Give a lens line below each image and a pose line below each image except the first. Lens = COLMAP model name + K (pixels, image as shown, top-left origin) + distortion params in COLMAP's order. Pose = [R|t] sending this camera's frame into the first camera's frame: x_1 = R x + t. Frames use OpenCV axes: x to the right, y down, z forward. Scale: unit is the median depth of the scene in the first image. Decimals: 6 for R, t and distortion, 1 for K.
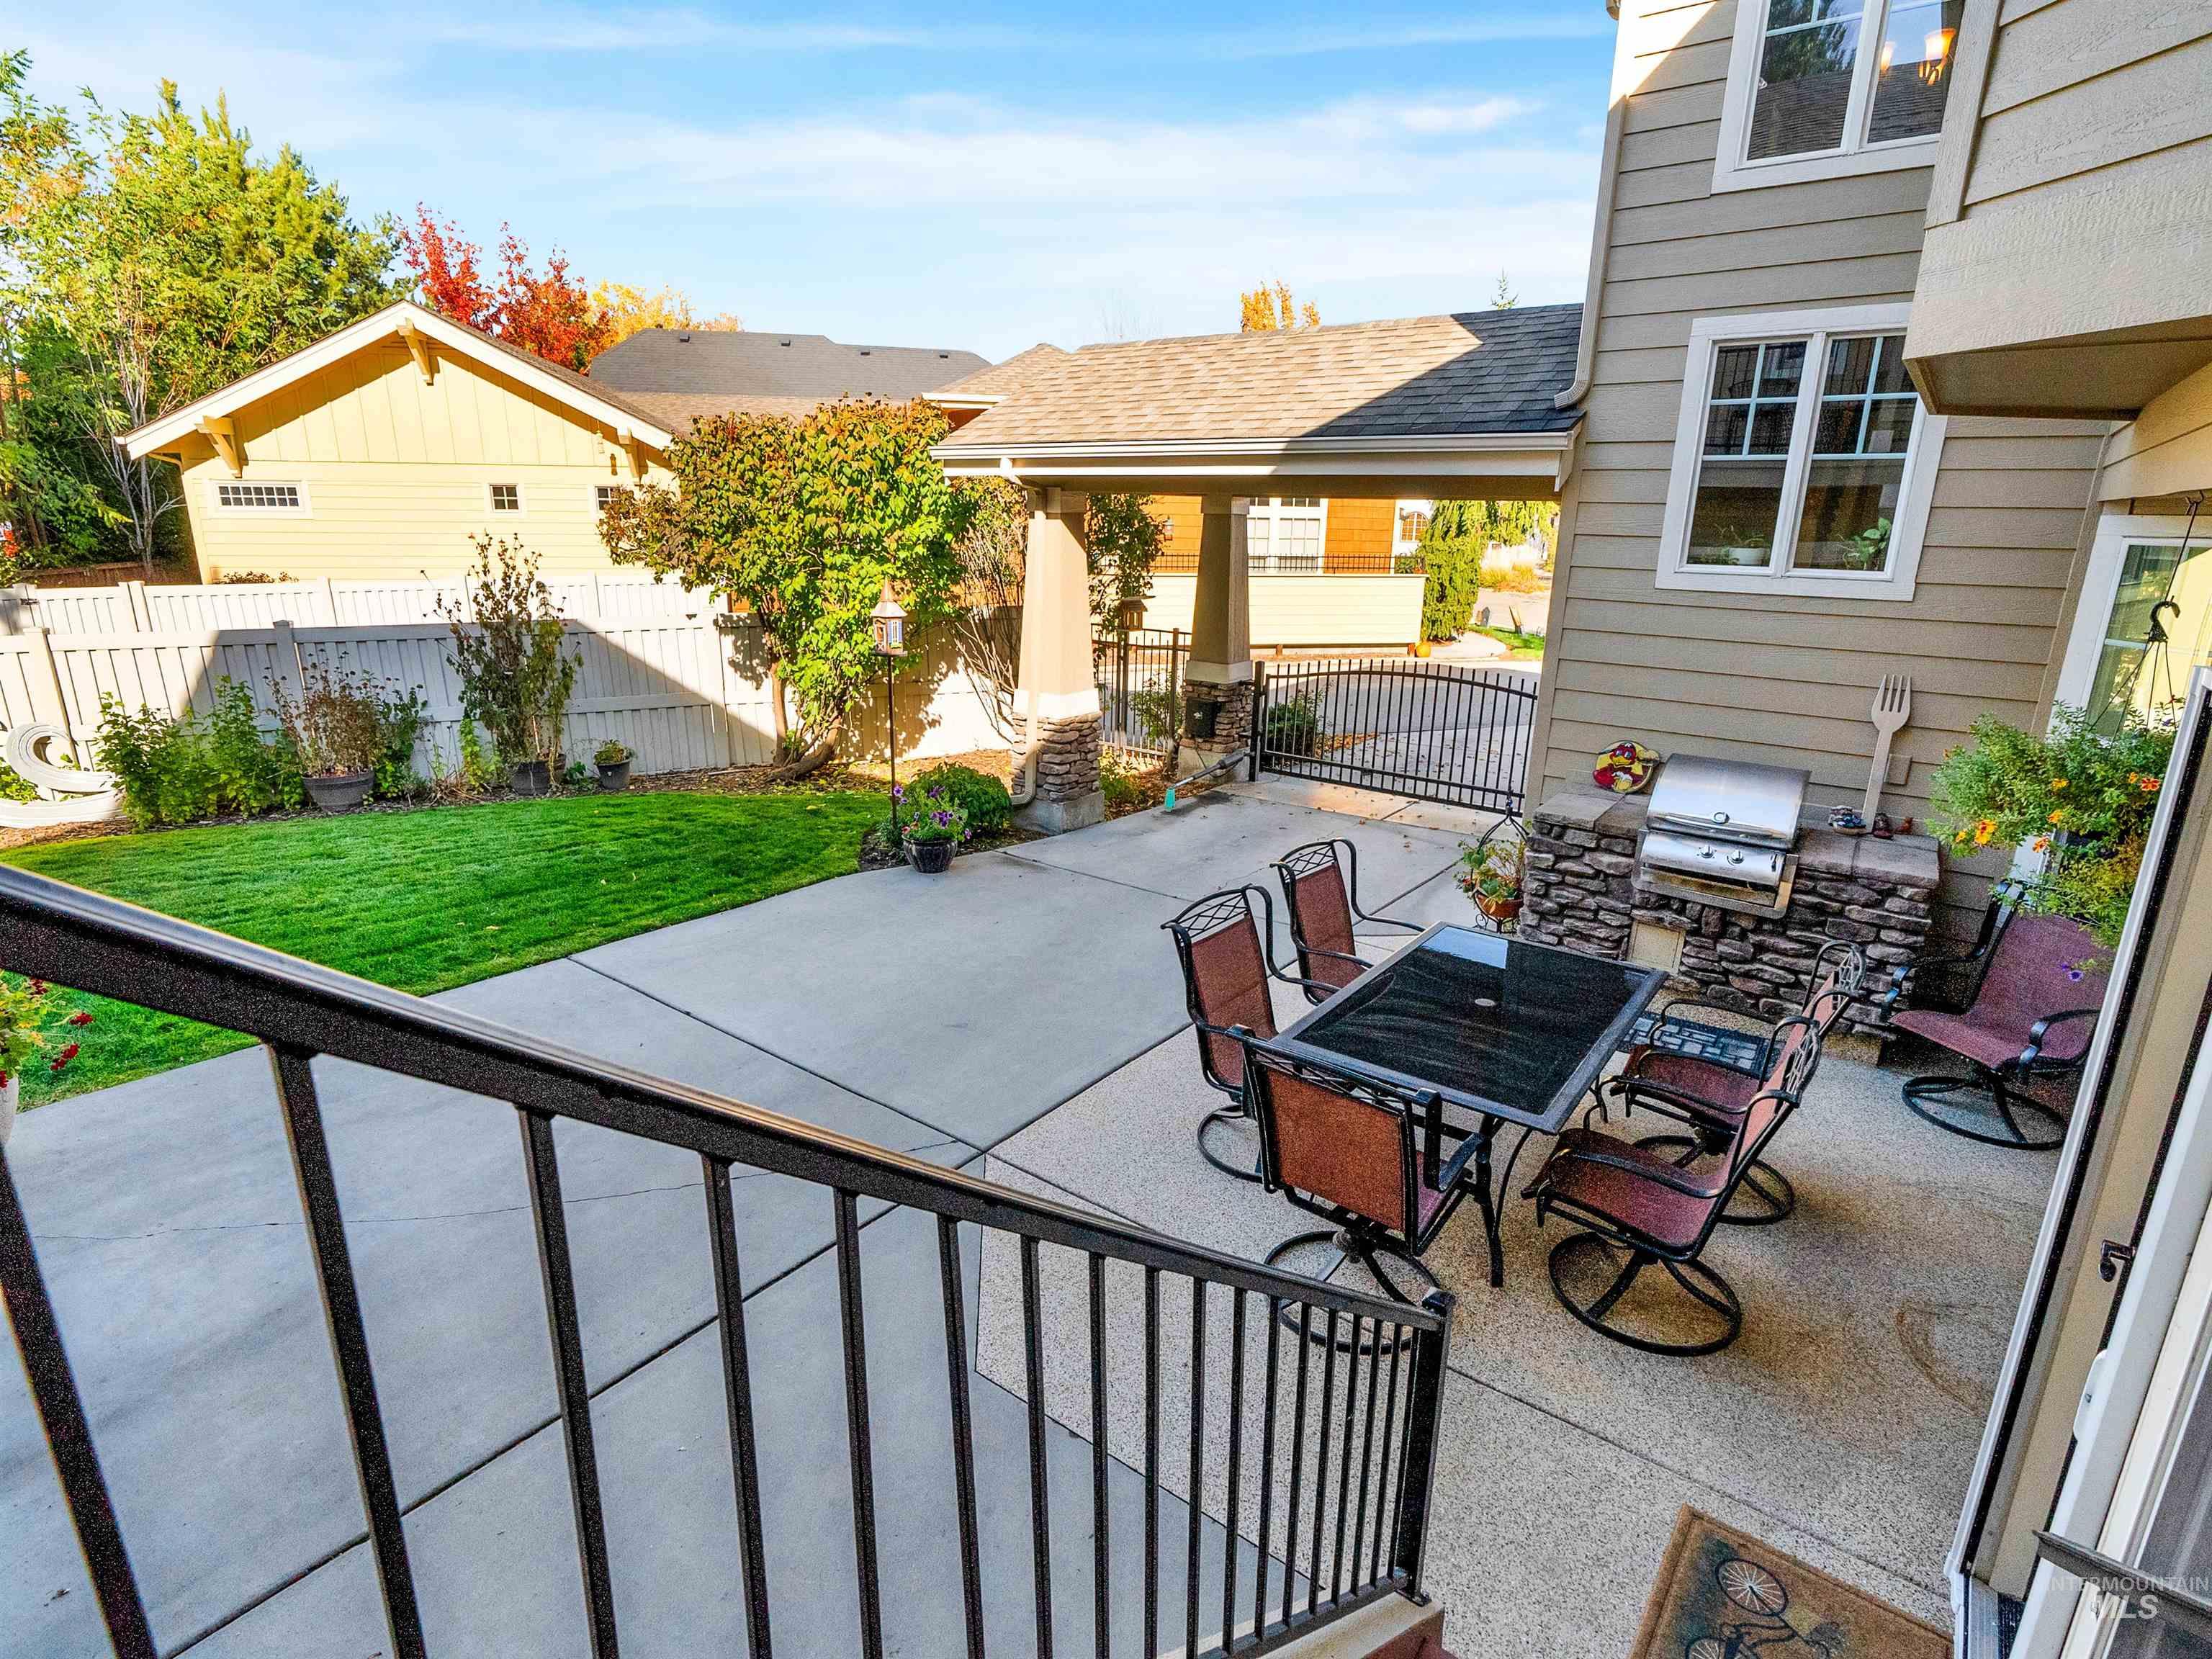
lens RADIAL K [[1121.1, 0, 1107.8], [0, 1121.1, 828.8], [0, 0, 1]] dist [-0.009955, 0.003196]
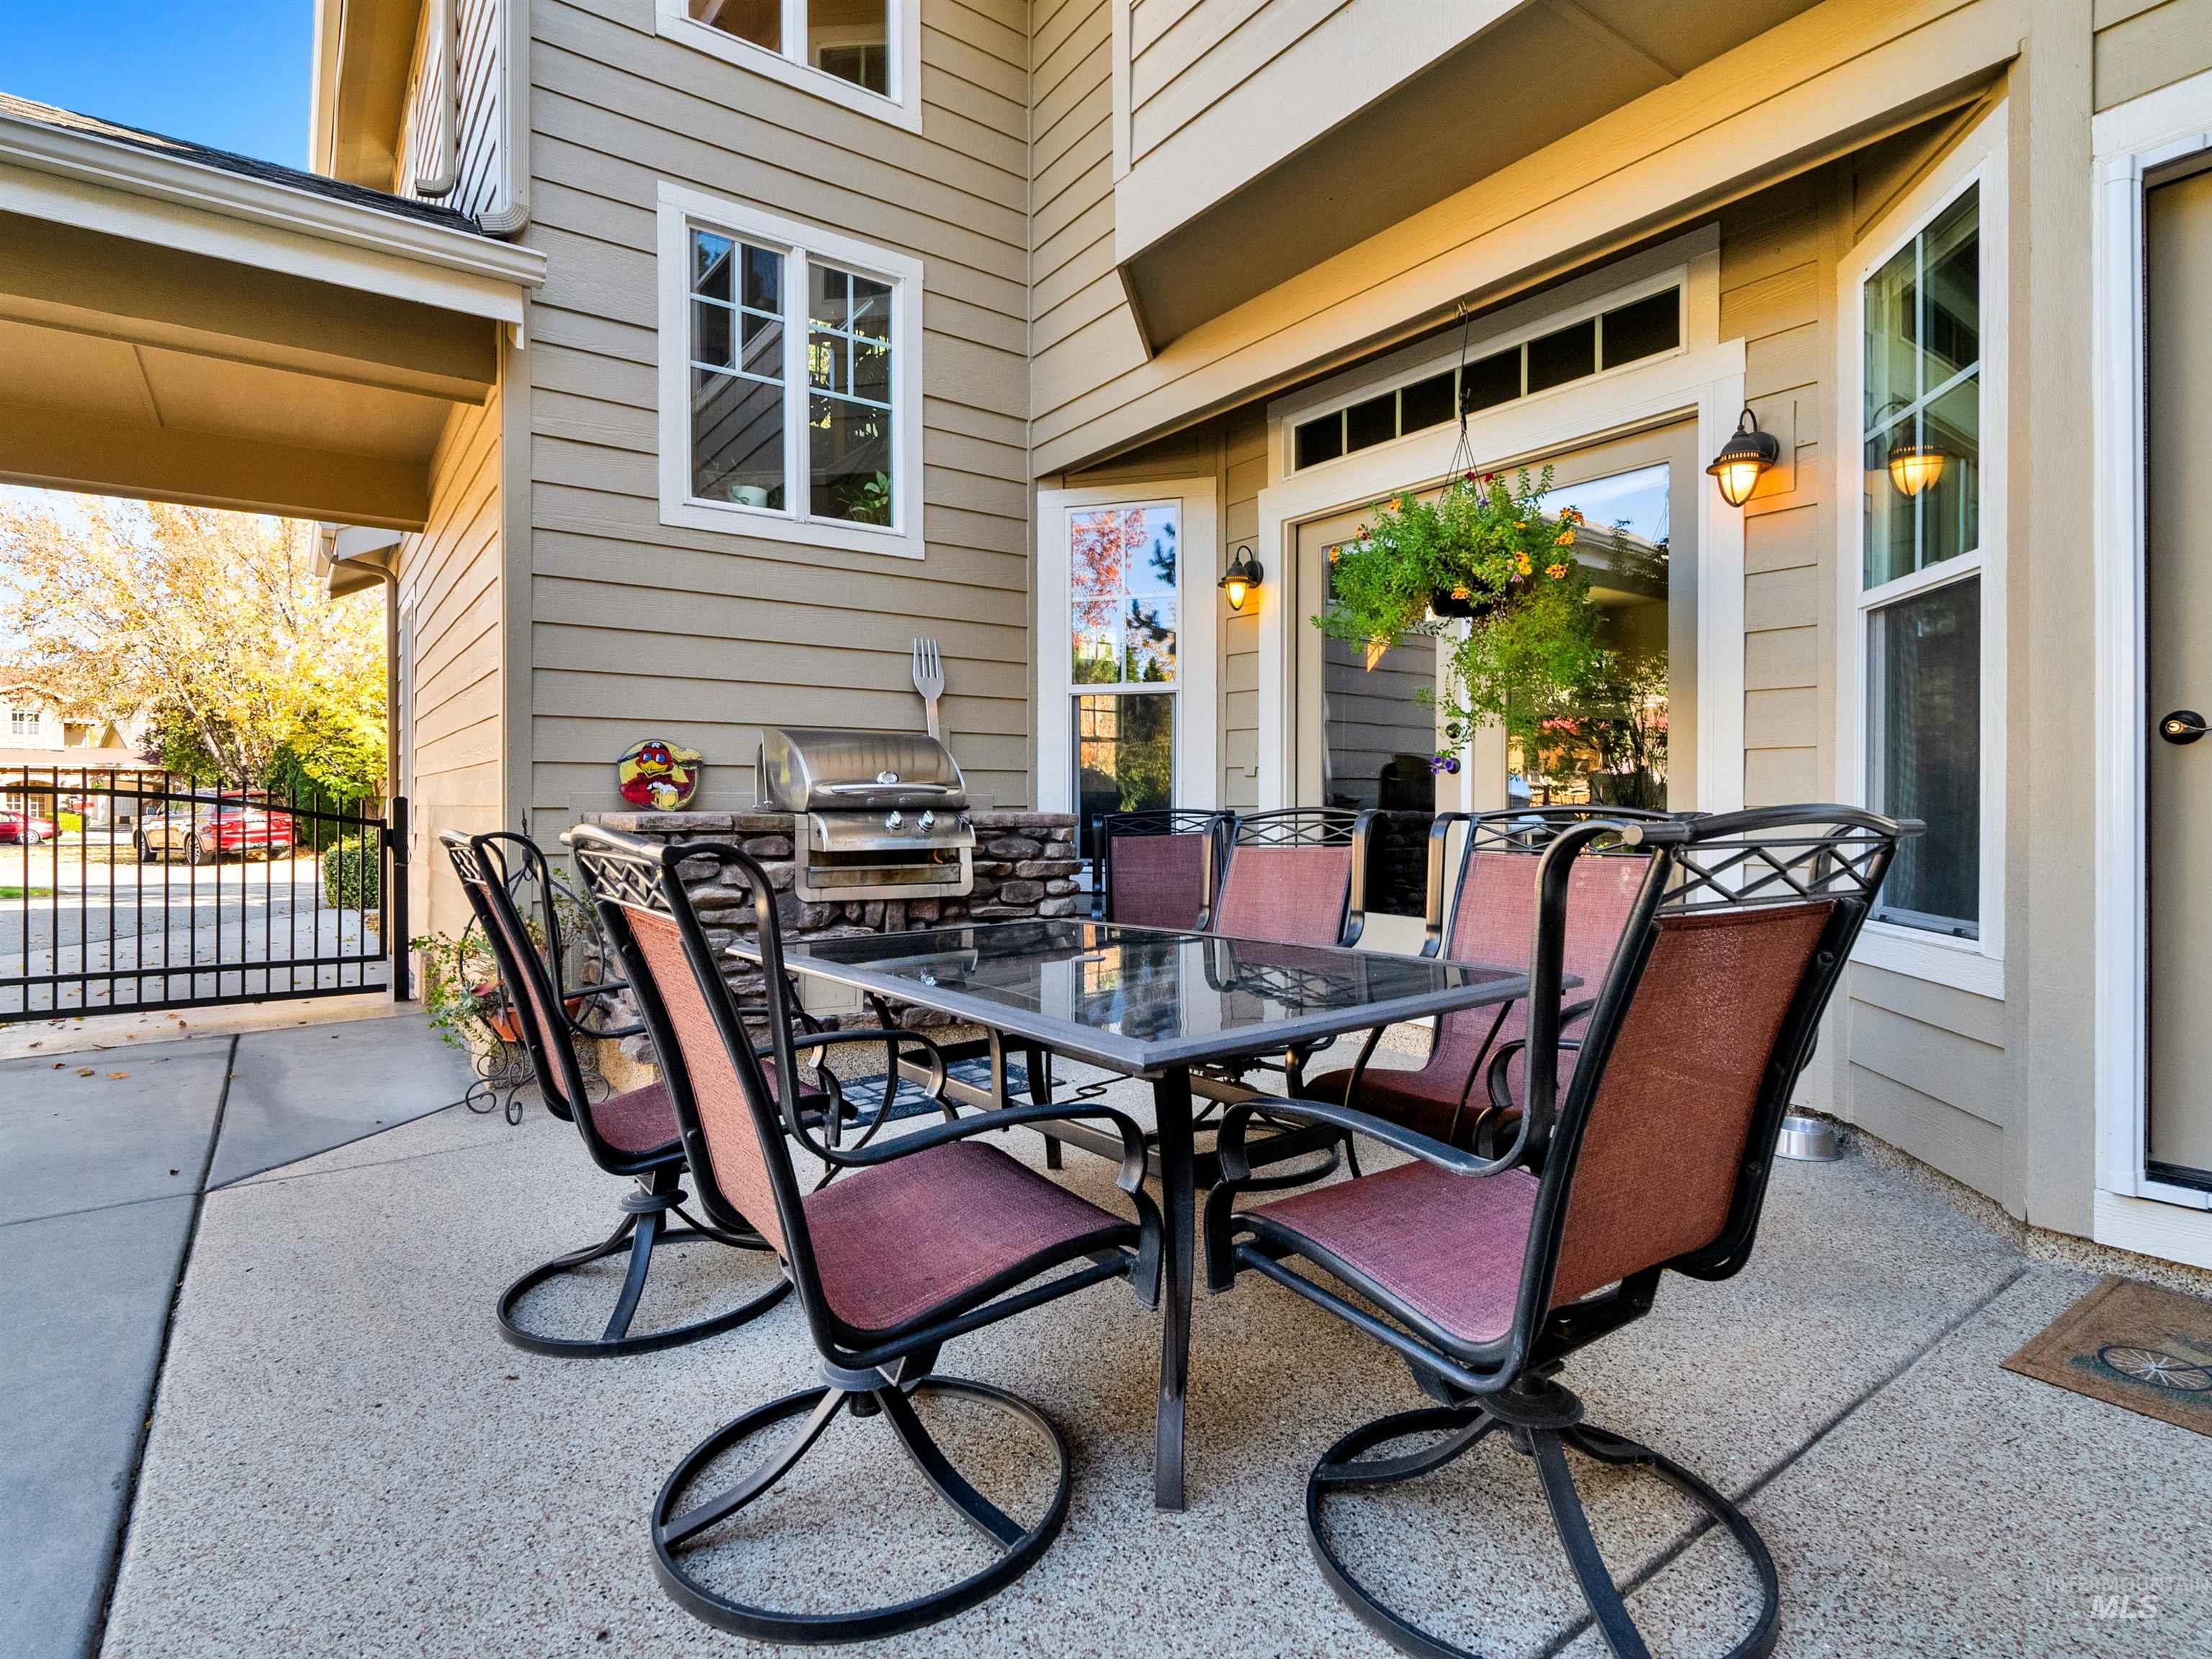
lens RADIAL K [[1121.1, 0, 1099.0], [0, 1121.1, 820.8], [0, 0, 1]] dist [-0.009955, 0.003196]
pose [[0.295891, -0.027176, 0.954835, -0.138697], [0.273578, 0.960132, -0.057451, 0.098769], [-0.915207, 0.278222, 0.291529, 0.640179]]
